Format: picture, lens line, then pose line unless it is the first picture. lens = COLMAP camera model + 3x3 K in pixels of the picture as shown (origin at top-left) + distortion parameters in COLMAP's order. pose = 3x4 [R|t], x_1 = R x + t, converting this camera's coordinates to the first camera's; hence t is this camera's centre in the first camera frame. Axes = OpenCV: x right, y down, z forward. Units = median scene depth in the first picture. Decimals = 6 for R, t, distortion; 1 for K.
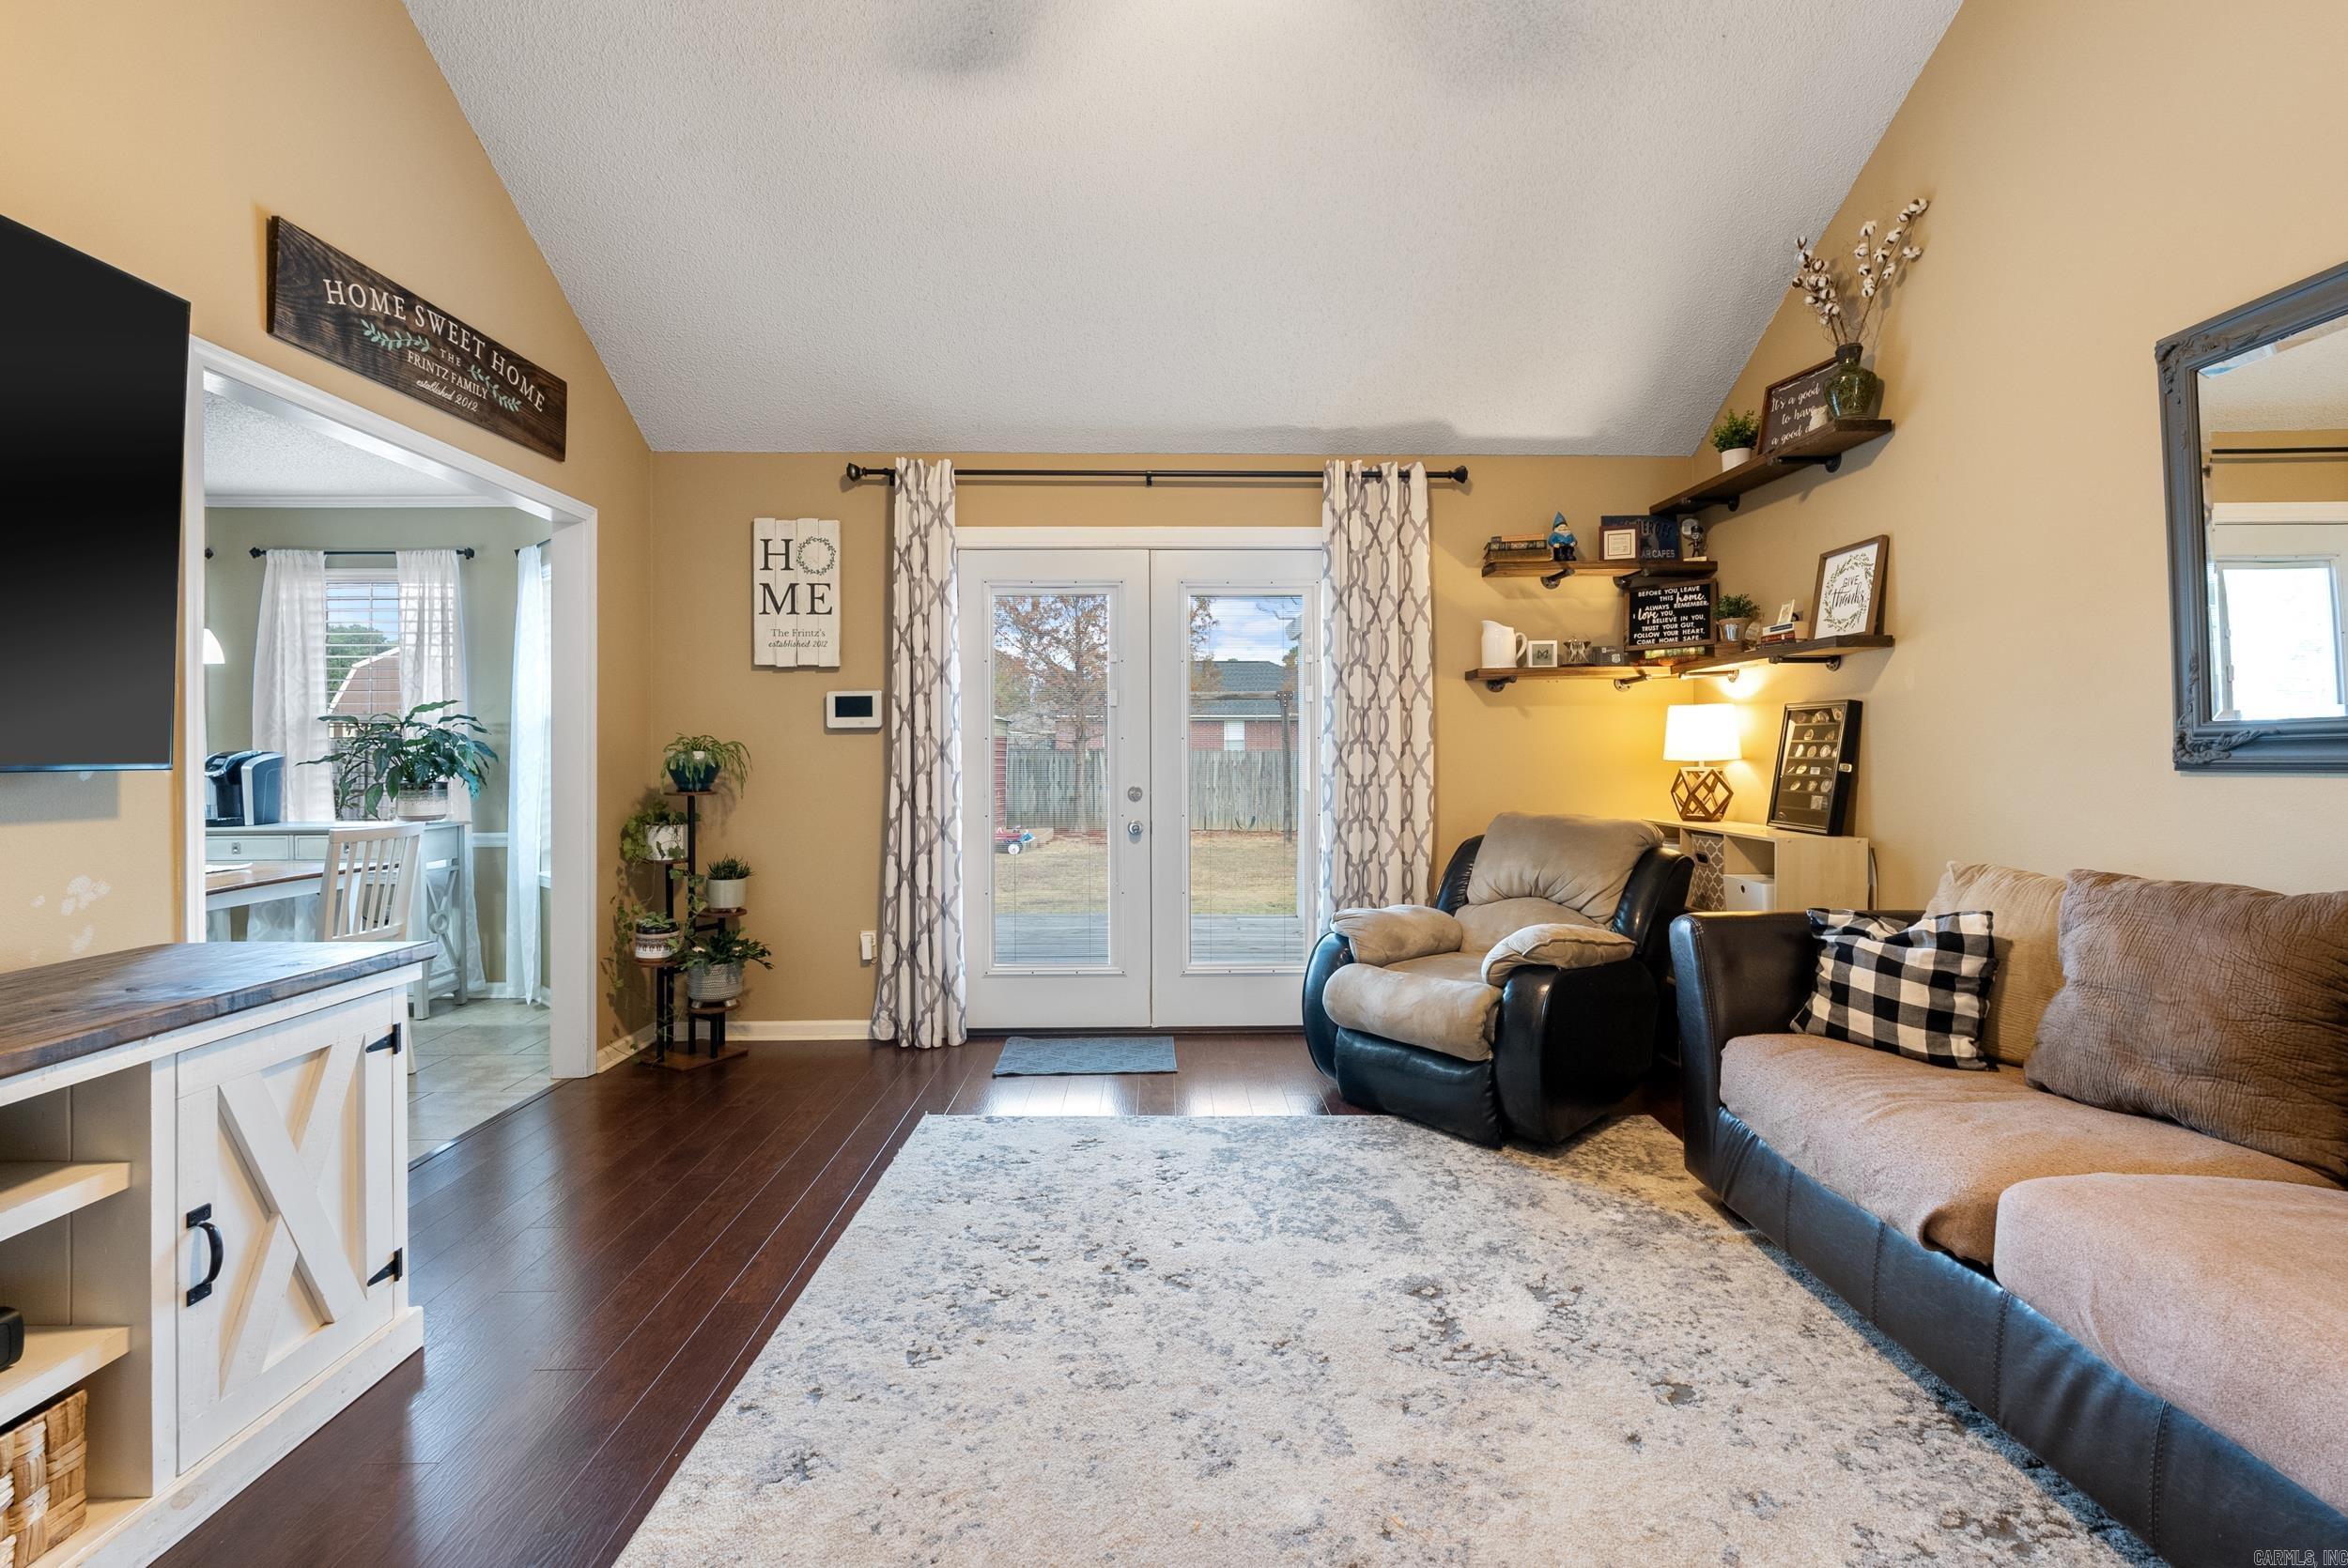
lens RADIAL K [[1045.5, 0, 1177.2], [0, 1045.5, 753.7], [0, 0, 1]] dist [-0.004574, 0.000661]
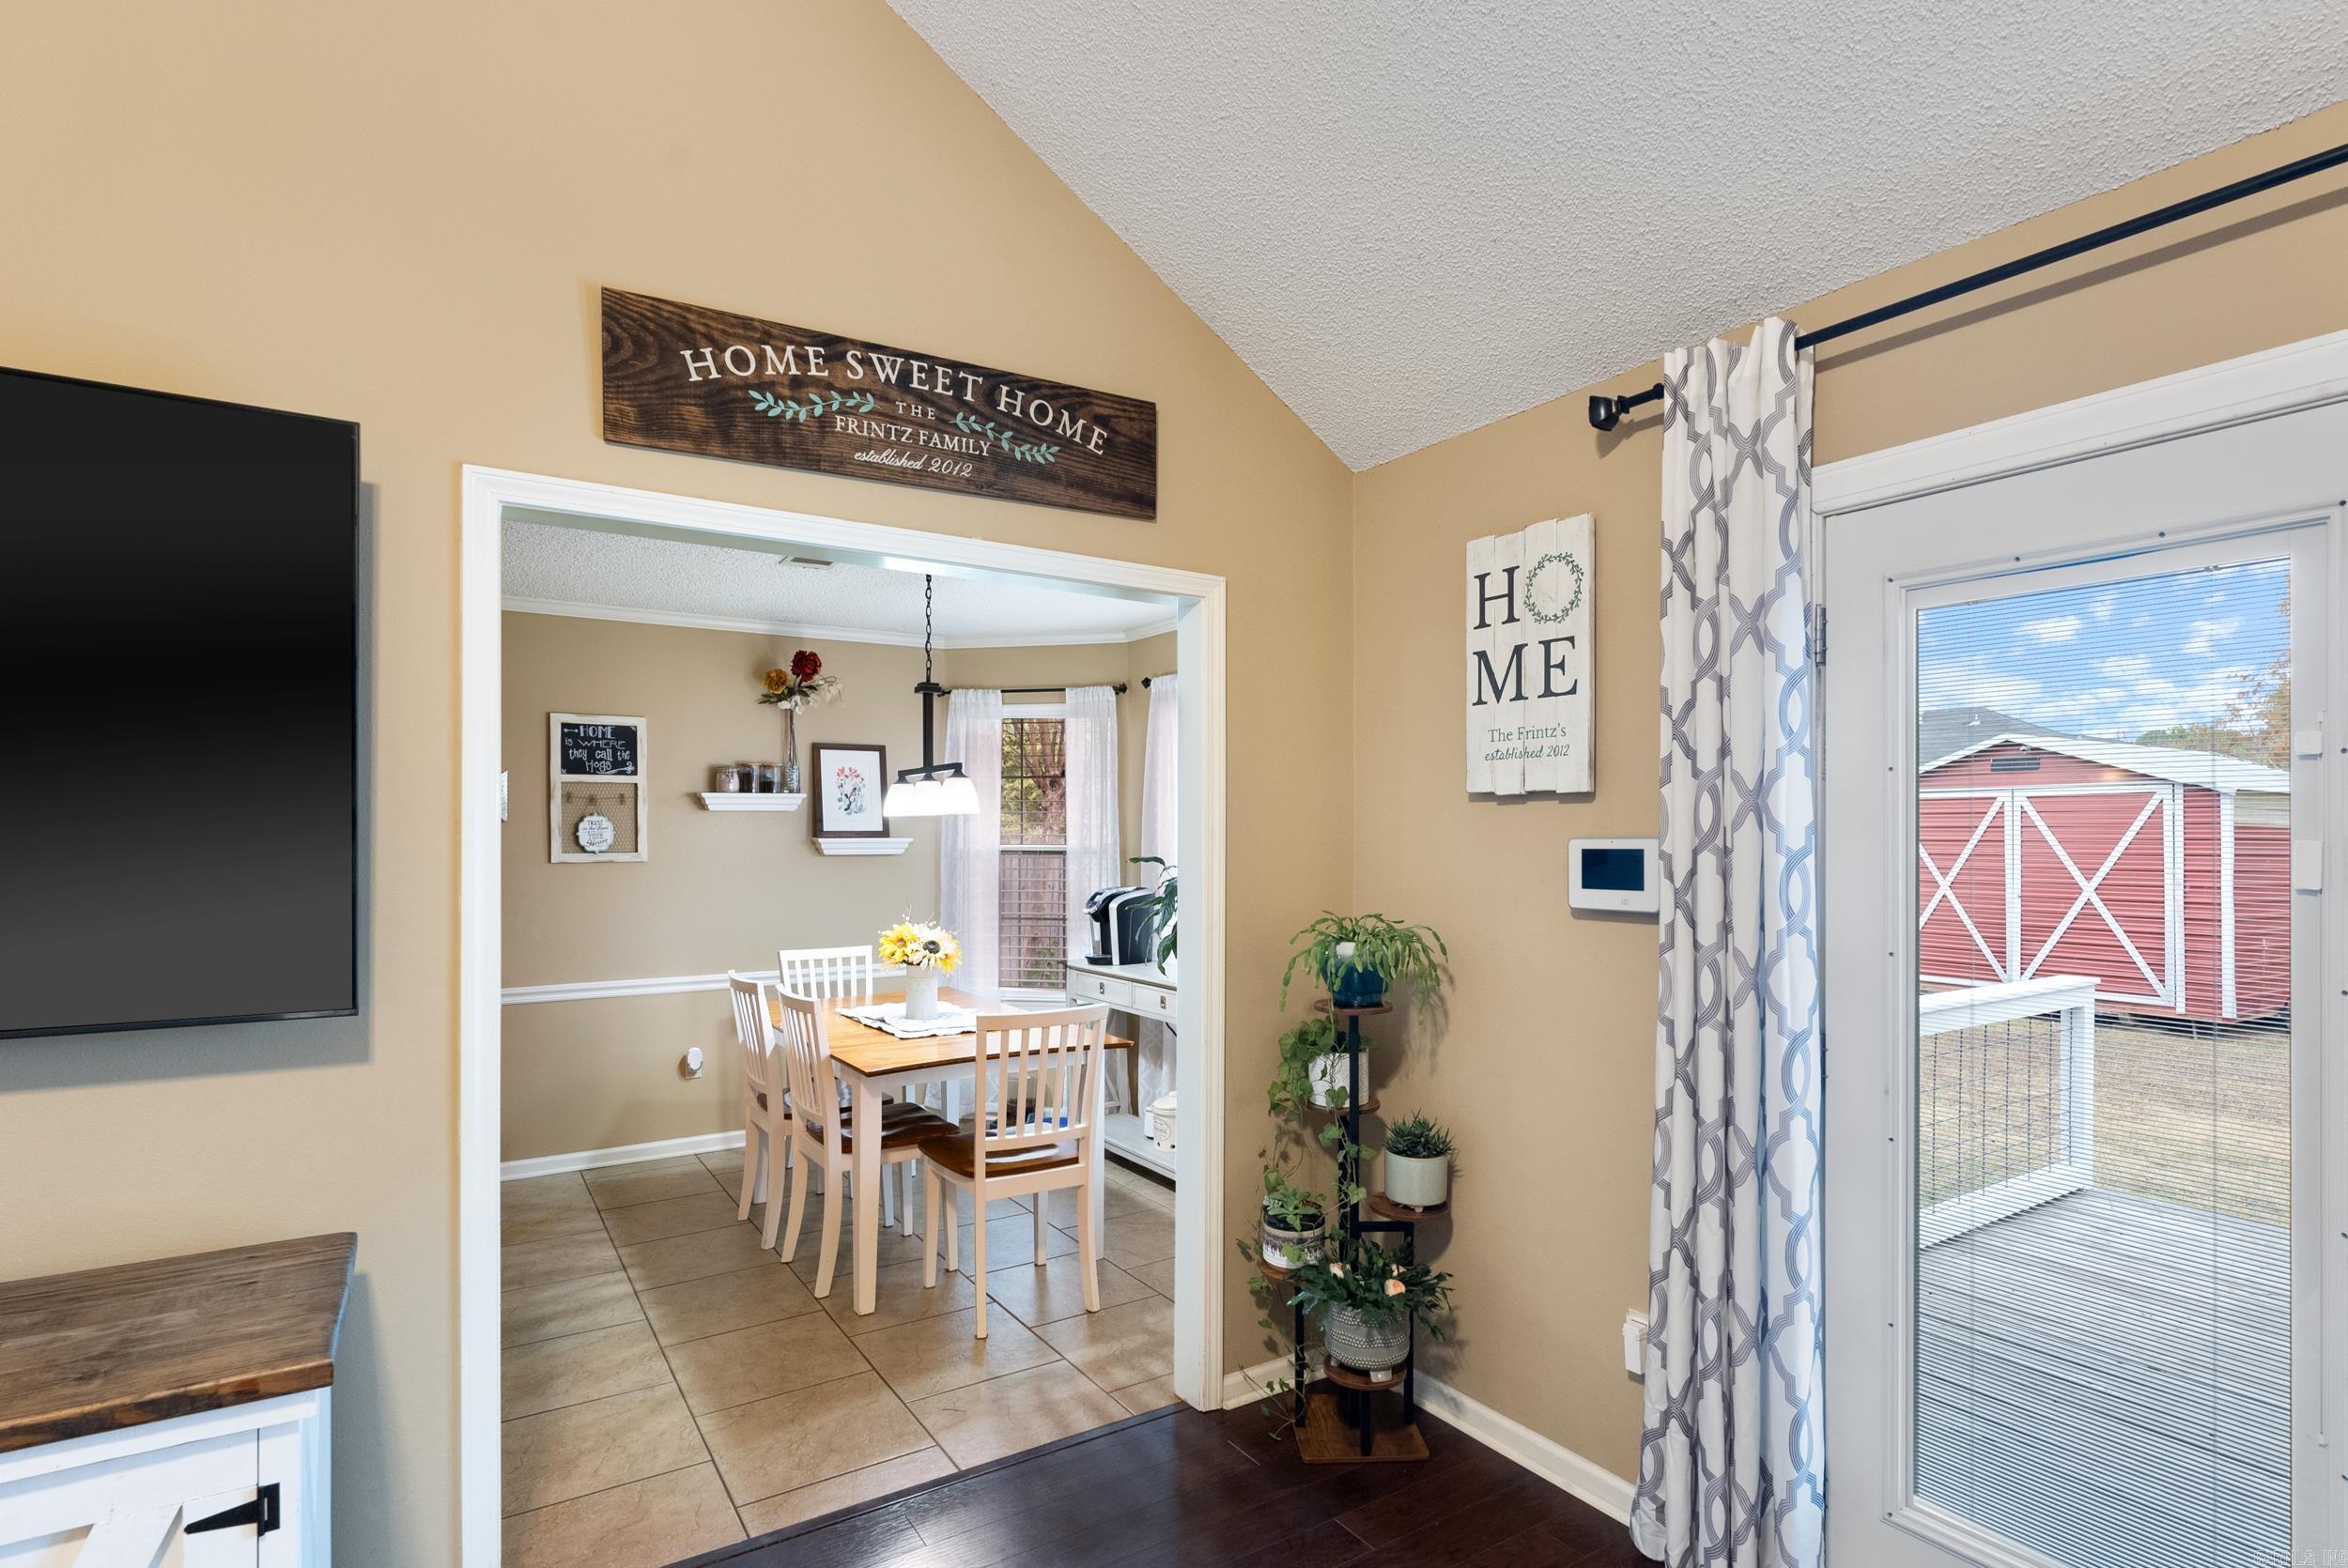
lens RADIAL K [[1149.5, 0, 1178.4], [0, 1149.5, 827.8], [0, 0, 1]] dist [-0.004560, -0.000263]
pose [[0.531667, 0.001747, -0.846952, 0.073855], [-0.005047, 0.999987, -0.001105, -0.085602], [0.846938, 0.004863, 0.531669, 0.698126]]
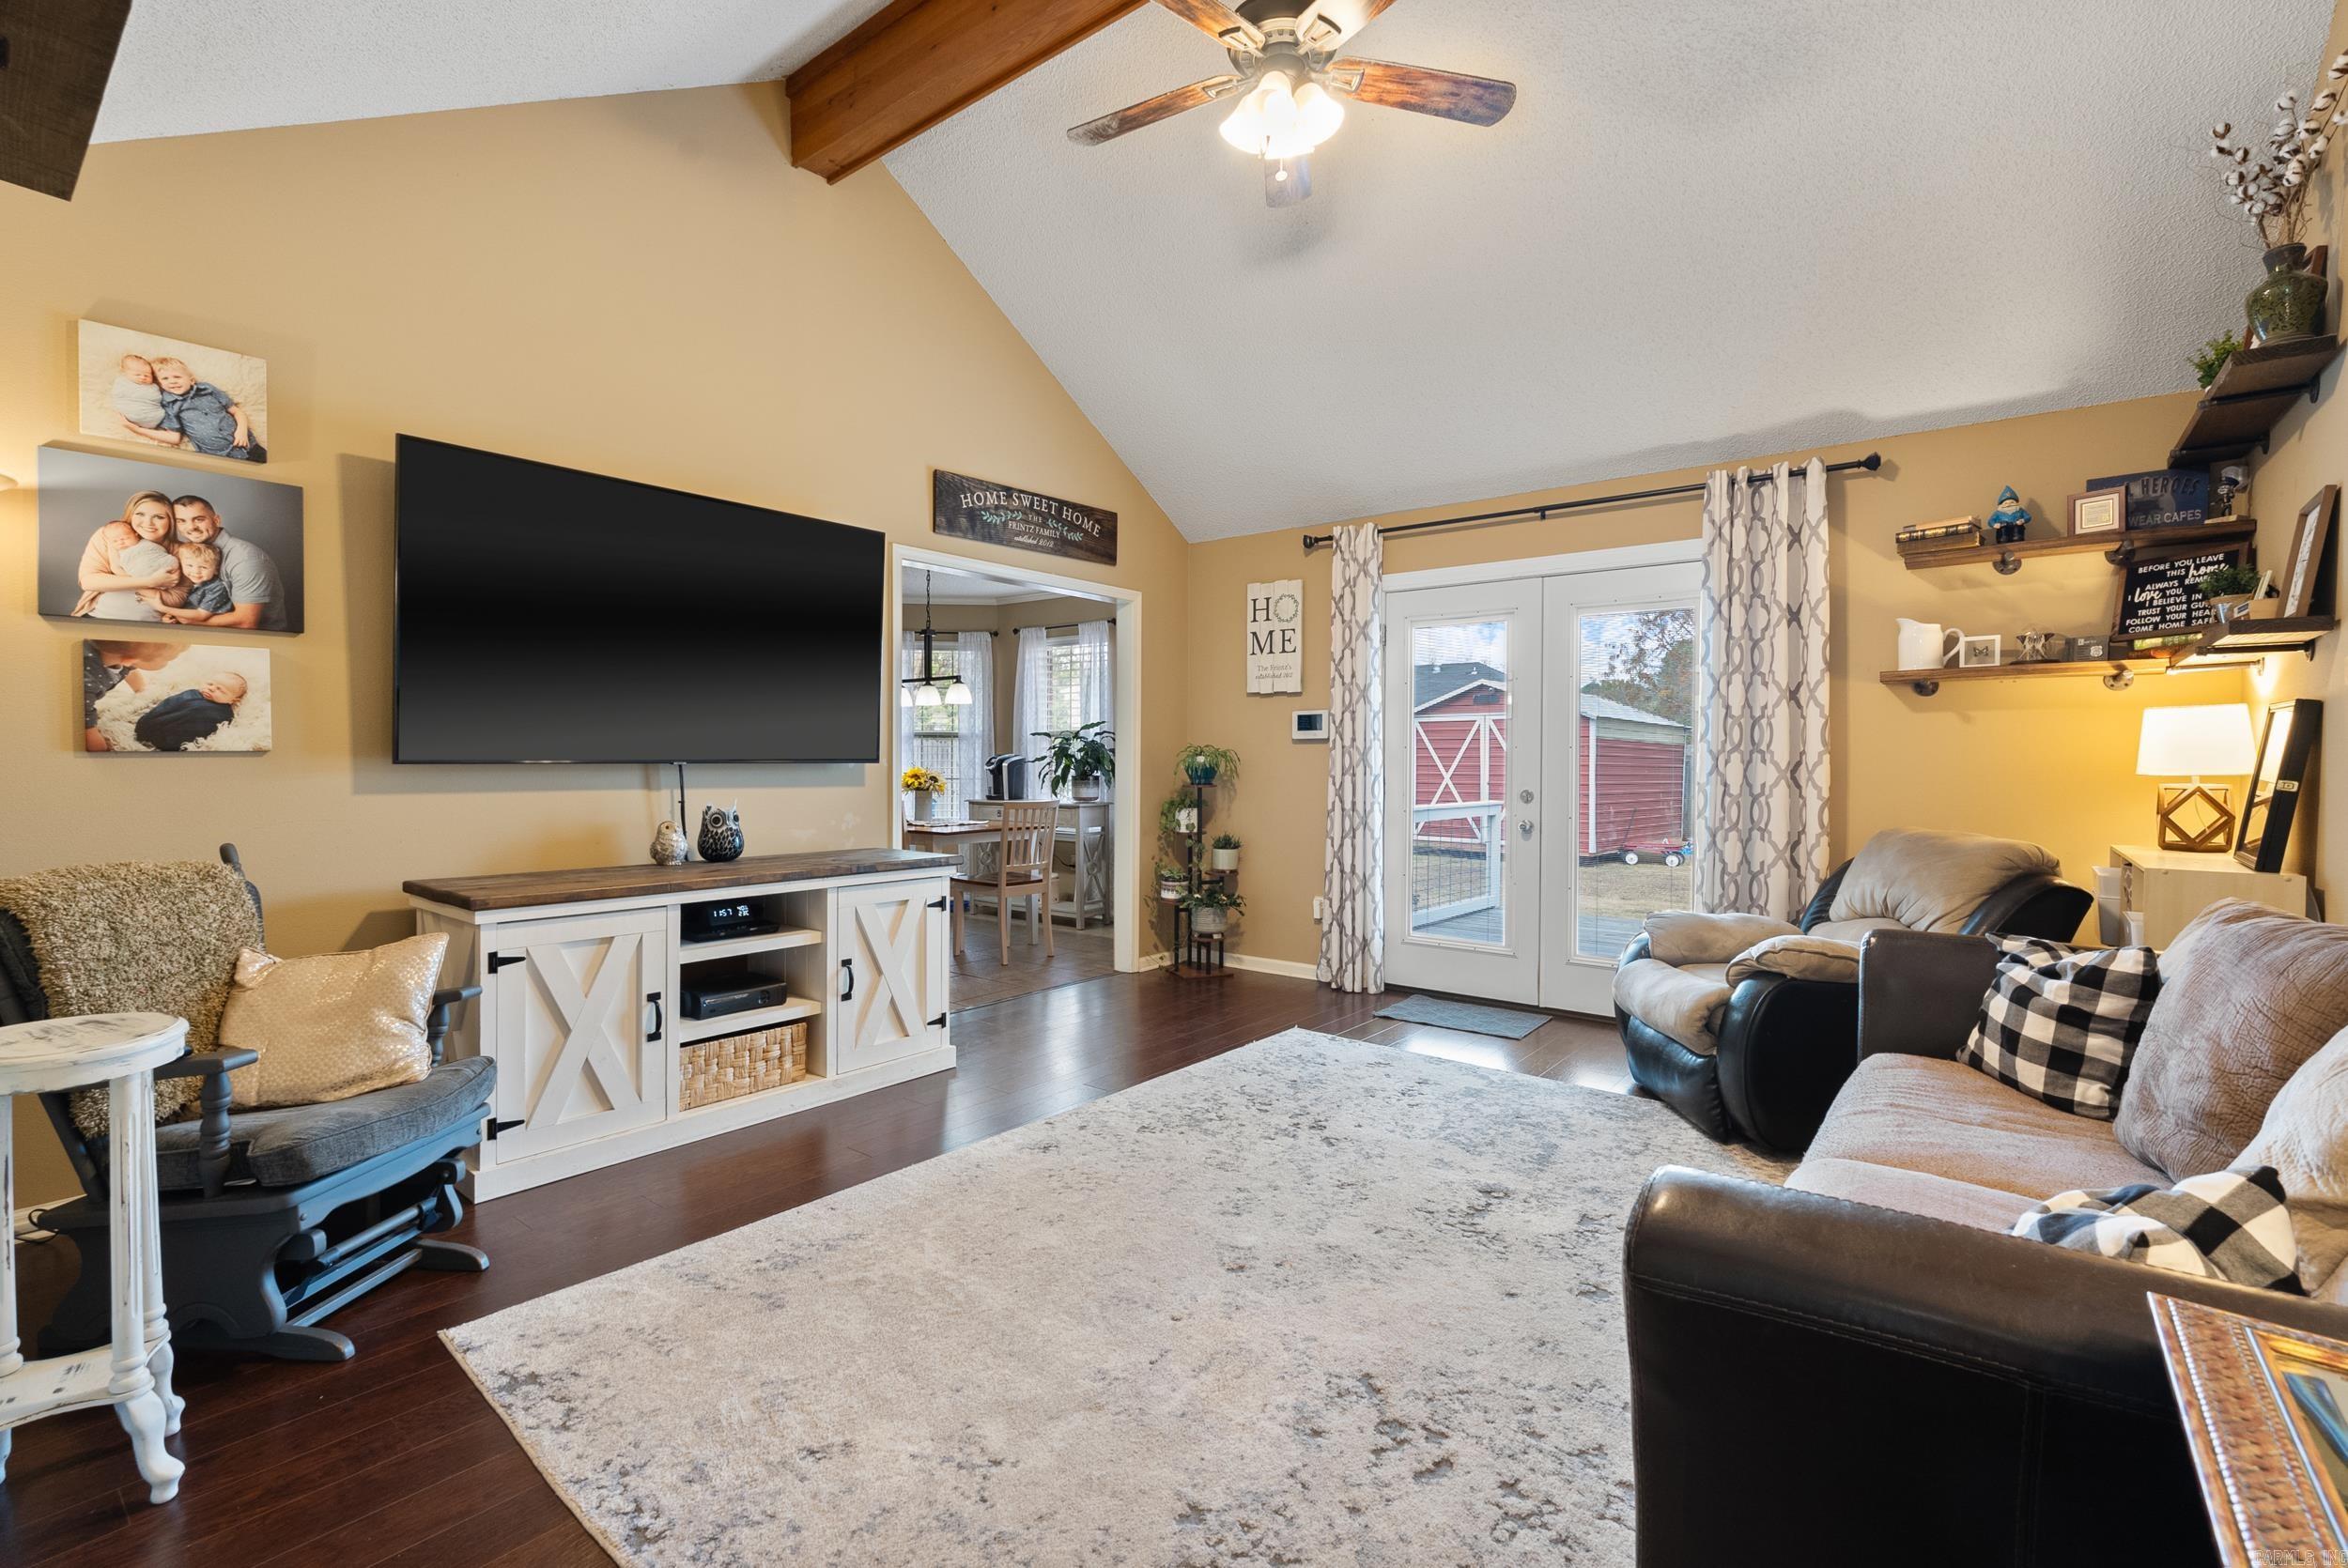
lens RADIAL K [[1039.4, 0, 1176.4], [0, 1039.4, 774.6], [0, 0, 1]] dist [-0.005146, 0.001061]
pose [[0.774112, 0.017236, -0.632814, 0.508886], [-0.008213, 0.999819, 0.017186, -0.001655], [0.632996, -0.008107, 0.774113, -0.137050]]
